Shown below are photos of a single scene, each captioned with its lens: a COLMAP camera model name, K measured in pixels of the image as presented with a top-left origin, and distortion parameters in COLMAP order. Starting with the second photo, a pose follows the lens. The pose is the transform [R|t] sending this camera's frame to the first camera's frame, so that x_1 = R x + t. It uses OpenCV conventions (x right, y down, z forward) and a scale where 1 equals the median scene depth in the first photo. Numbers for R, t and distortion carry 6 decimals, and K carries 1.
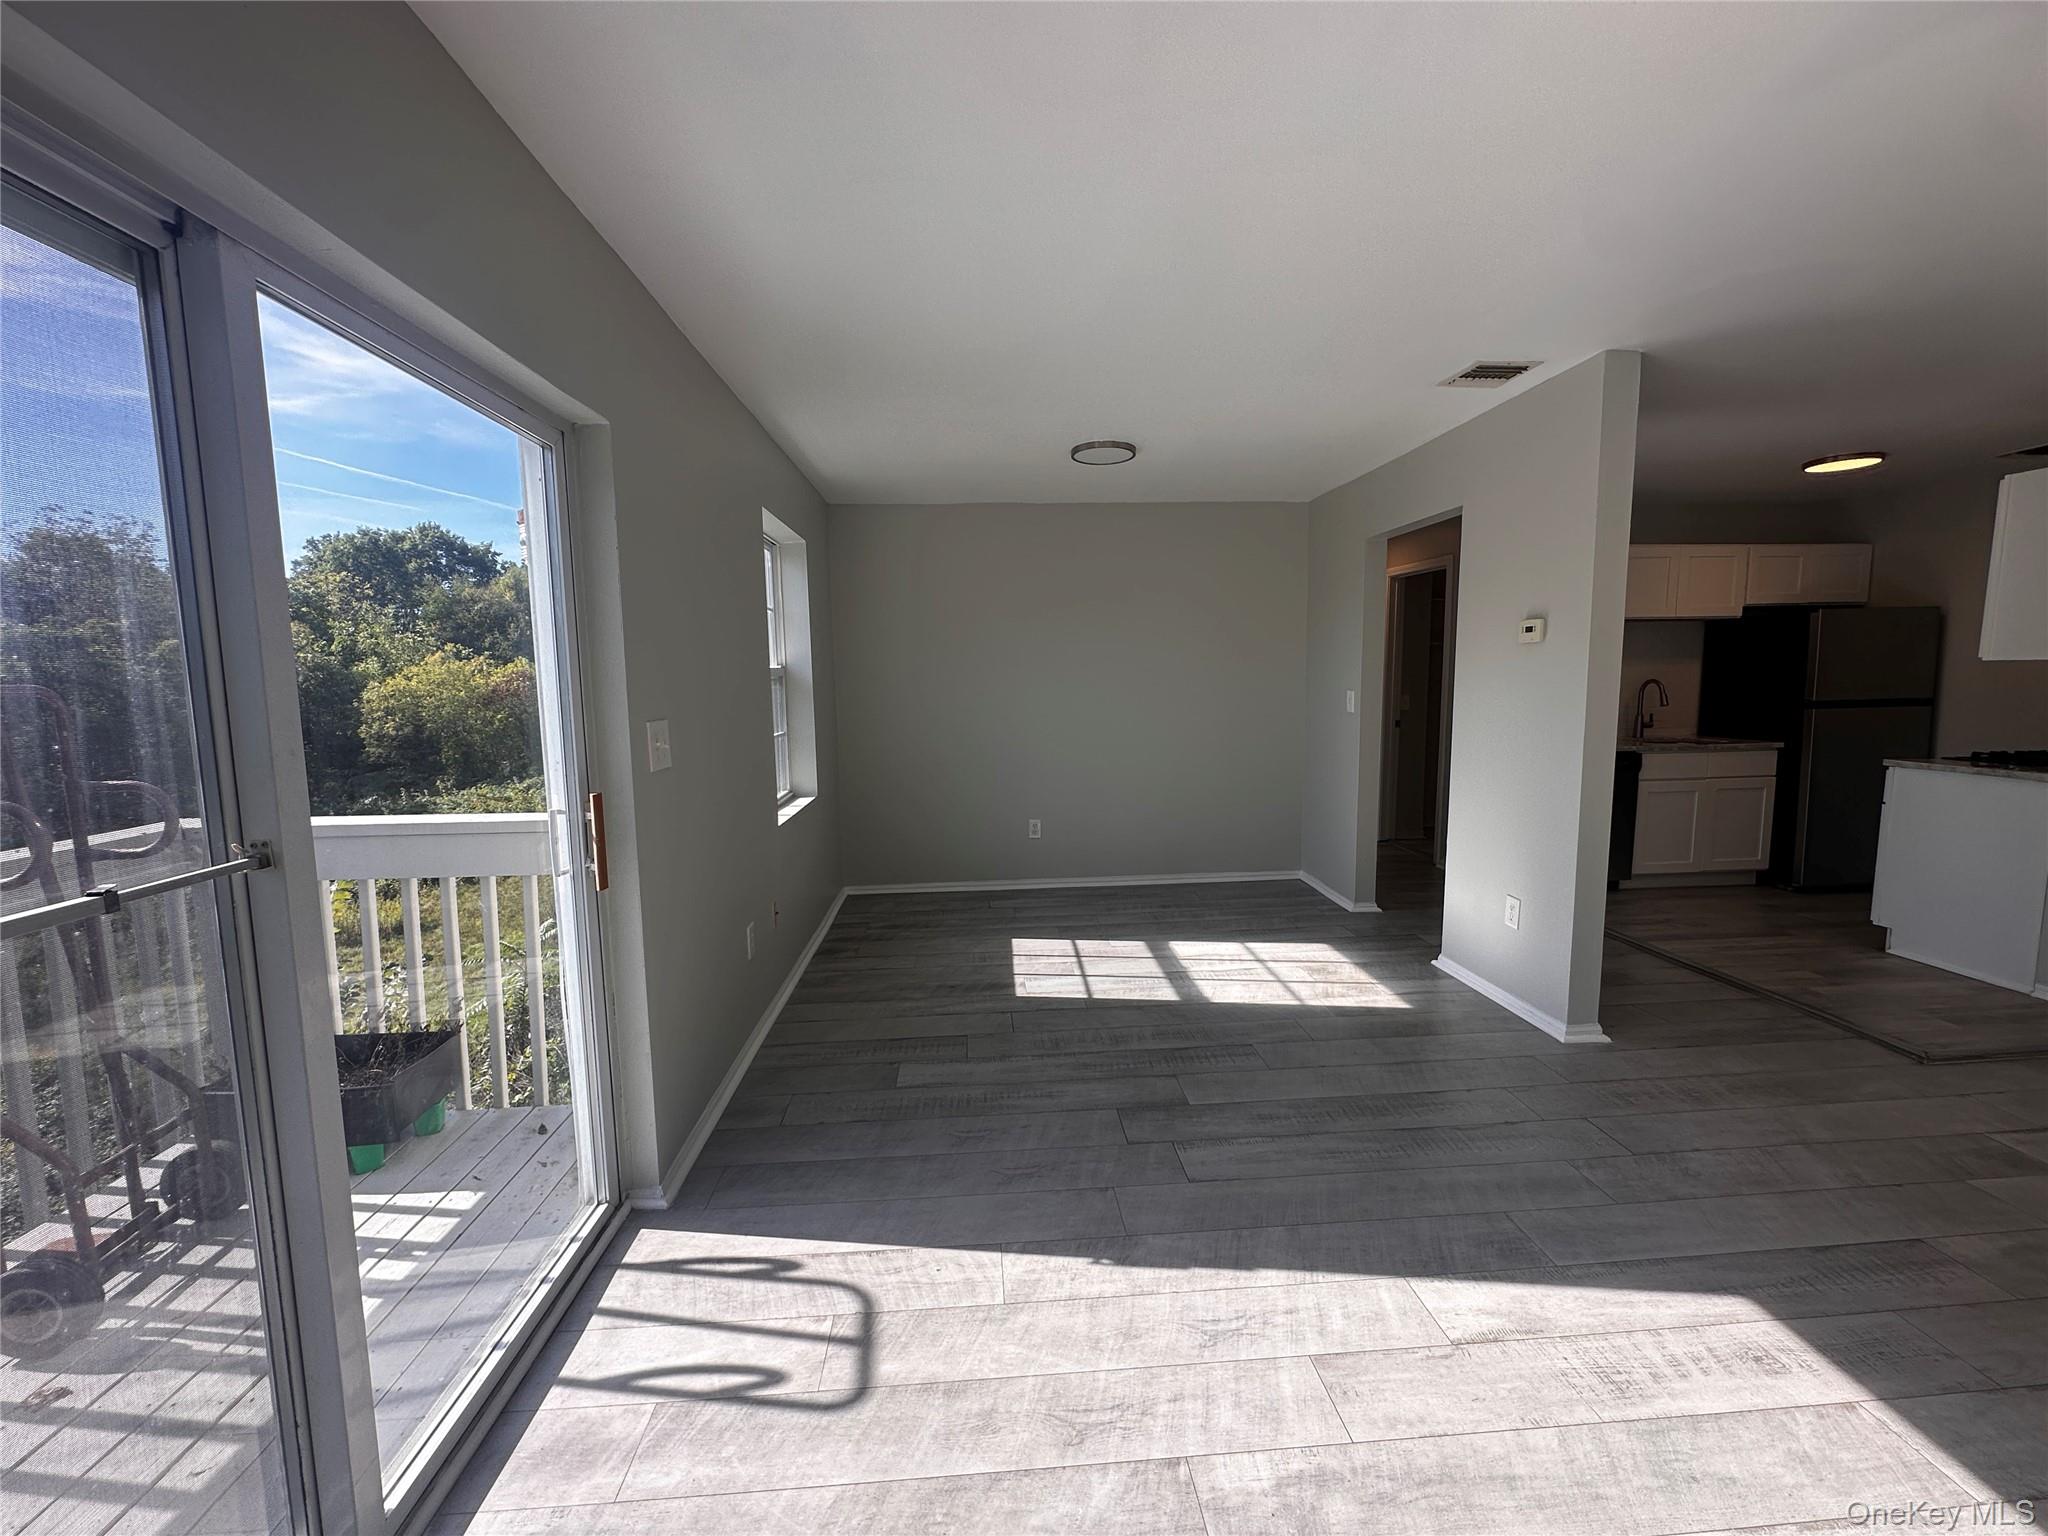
lens RADIAL K [[811.6, 0, 1013.7], [0, 811.6, 770.0], [0, 0, 1]] dist [-0.001417, -0.000409]
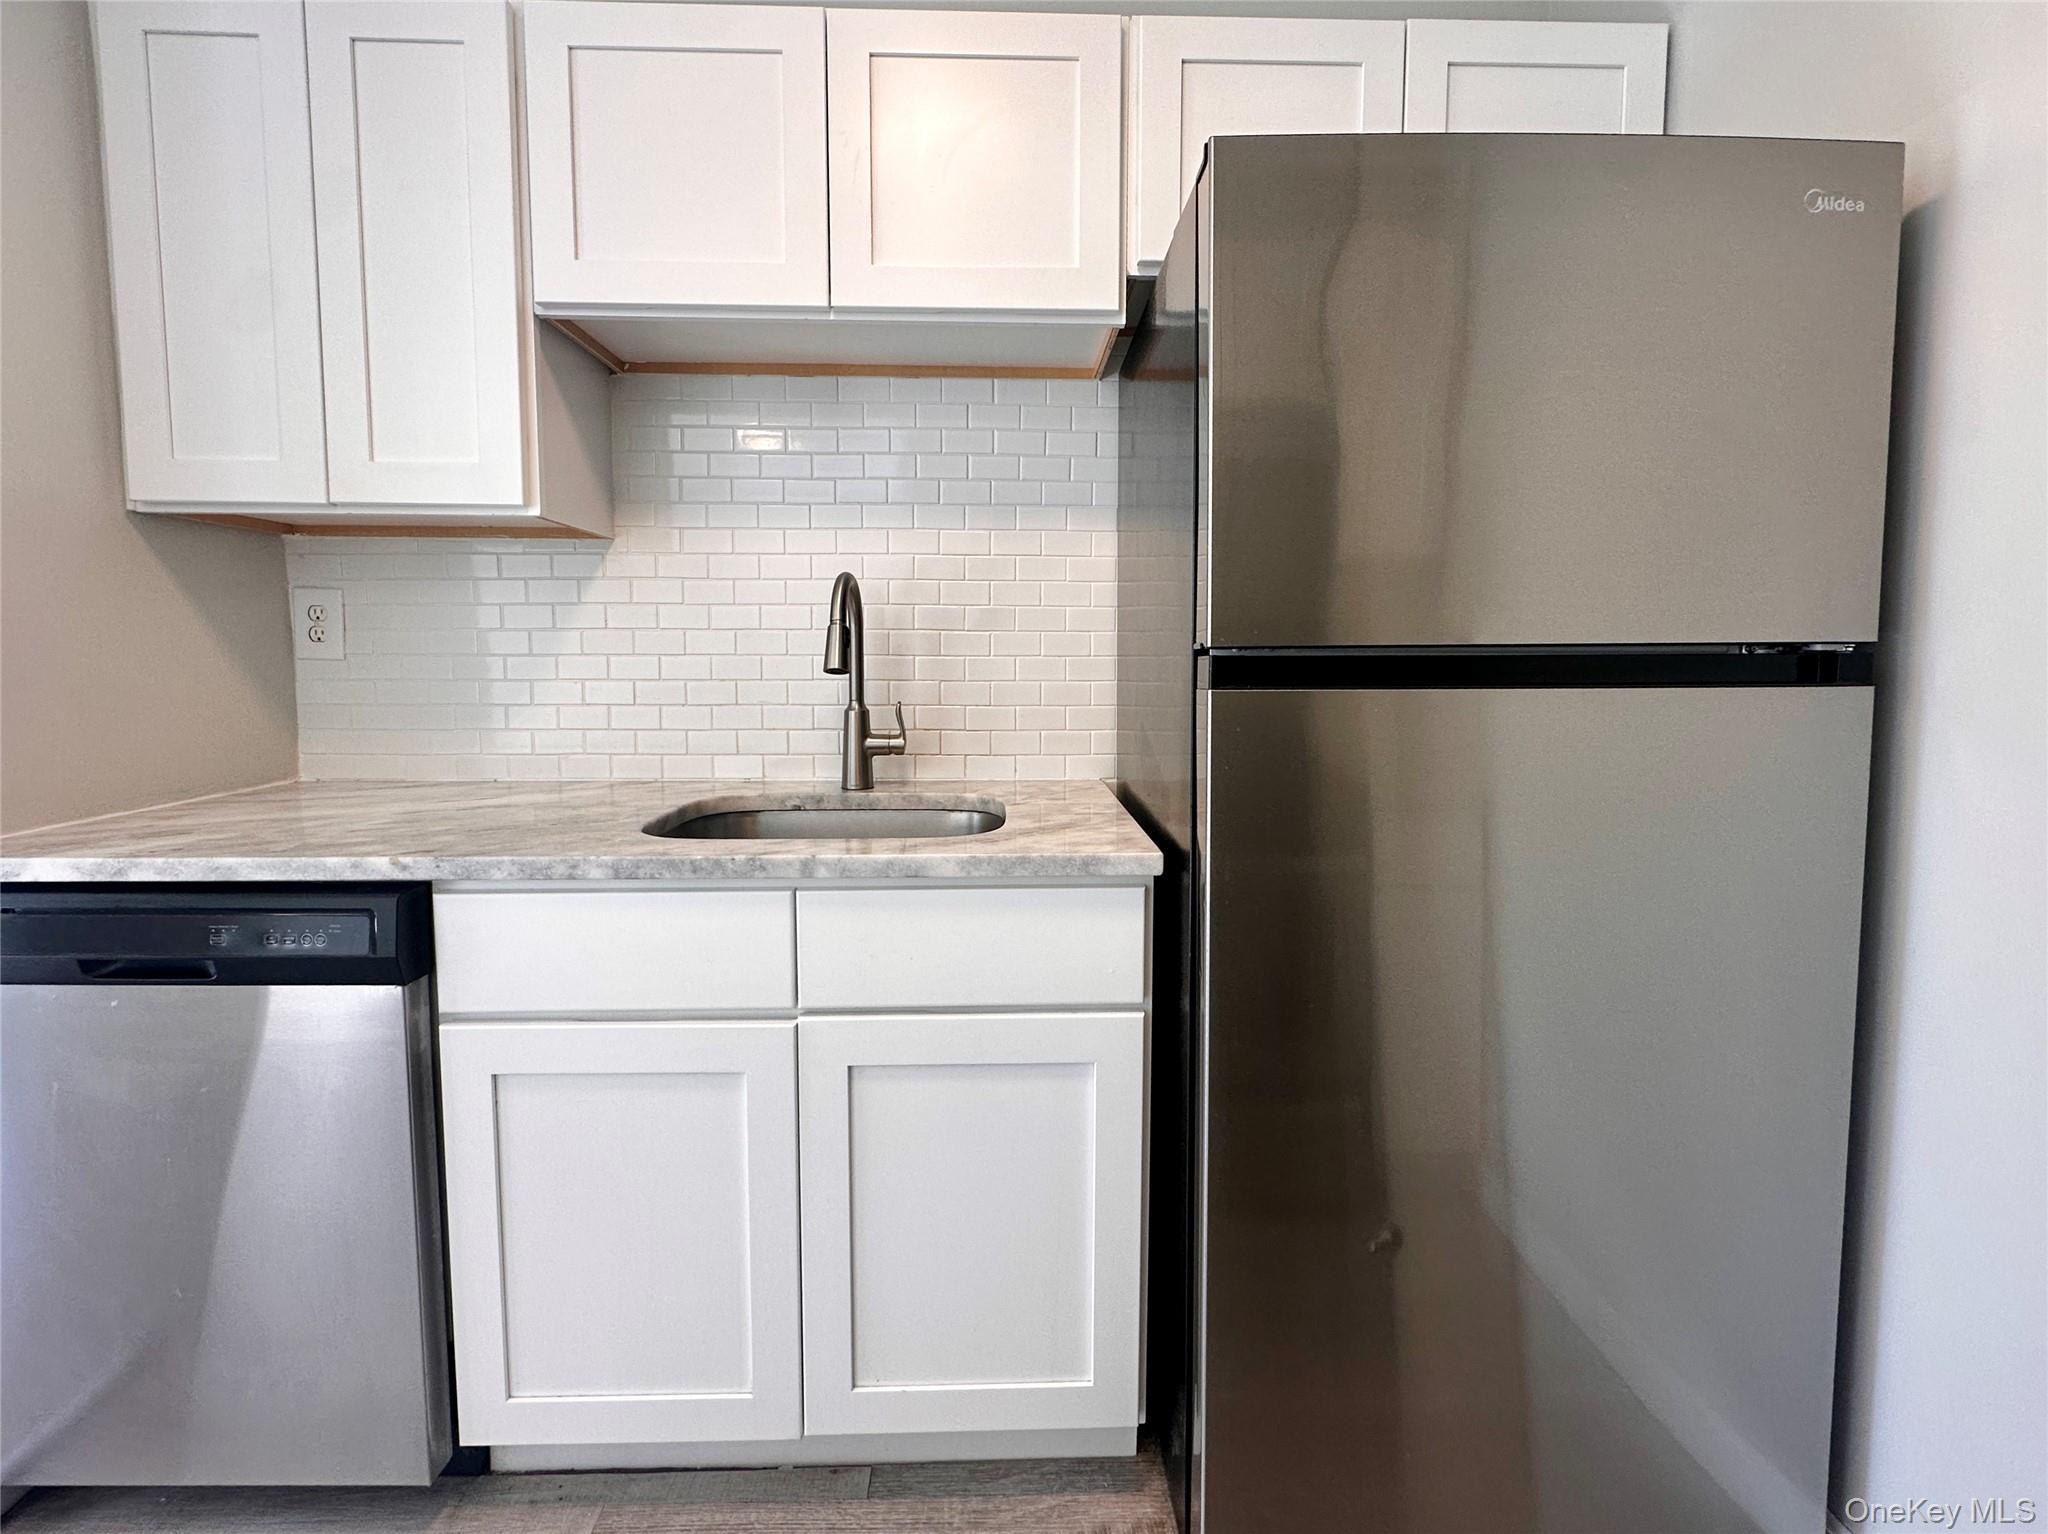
lens RADIAL K [[896.4, 0, 1040.3], [0, 896.4, 720.3], [0, 0, 1]] dist [-0.005794, 0.000016]
pose [[0.999440, 0.021501, -0.025634, 0.935836], [-0.022576, 0.998846, -0.042398, -0.057681], [0.024693, 0.042953, 0.998772, 0.778121]]
